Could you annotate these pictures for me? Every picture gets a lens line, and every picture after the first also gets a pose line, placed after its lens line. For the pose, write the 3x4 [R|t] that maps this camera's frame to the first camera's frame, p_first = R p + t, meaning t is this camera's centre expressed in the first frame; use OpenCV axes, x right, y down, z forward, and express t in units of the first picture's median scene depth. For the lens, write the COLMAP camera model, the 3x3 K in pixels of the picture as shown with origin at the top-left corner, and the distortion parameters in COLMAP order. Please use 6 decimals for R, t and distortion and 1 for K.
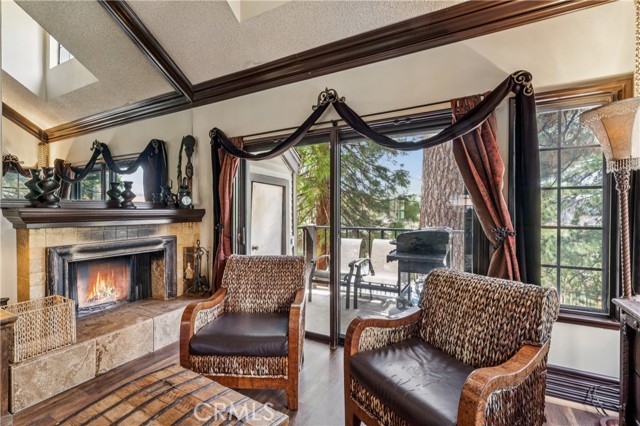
lens RADIAL K [[292.1, 0, 318.4], [0, 292.1, 212.5], [0, 0, 1]] dist [0.002044, 0.000053]
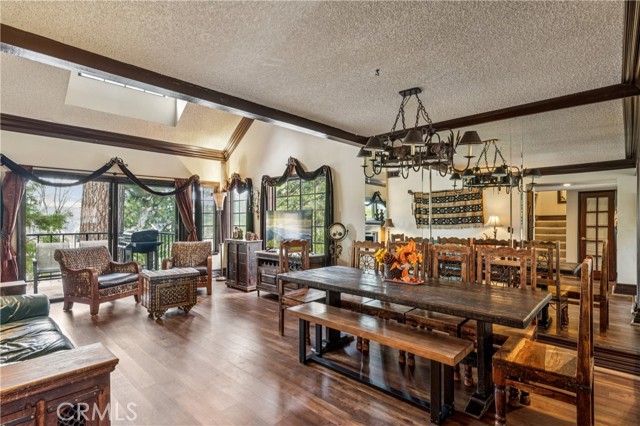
lens RADIAL K [[320.4, 0, 316.9], [0, 320.4, 217.6], [0, 0, 1]] dist [-0.005633, -0.000362]
pose [[0.255769, 0.001649, 0.966737, -1.732392], [-0.000154, 0.999999, -0.001665, -0.022469], [-0.966738, 0.000277, 0.255769, -0.837341]]
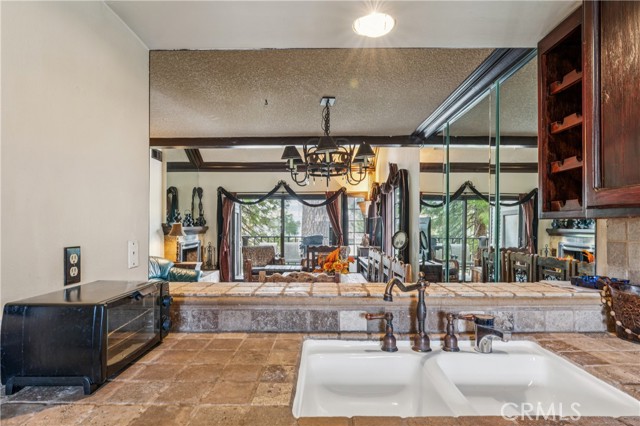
lens RADIAL K [[345.4, 0, 319.5], [0, 345.4, 218.5], [0, 0, 1]] dist [0.002553, 0.000163]
pose [[0.883886, 0.003542, 0.467688, -1.151690], [0.004100, 0.999874, -0.015323, -0.035511], [-0.467684, 0.015461, 0.883761, -1.928032]]
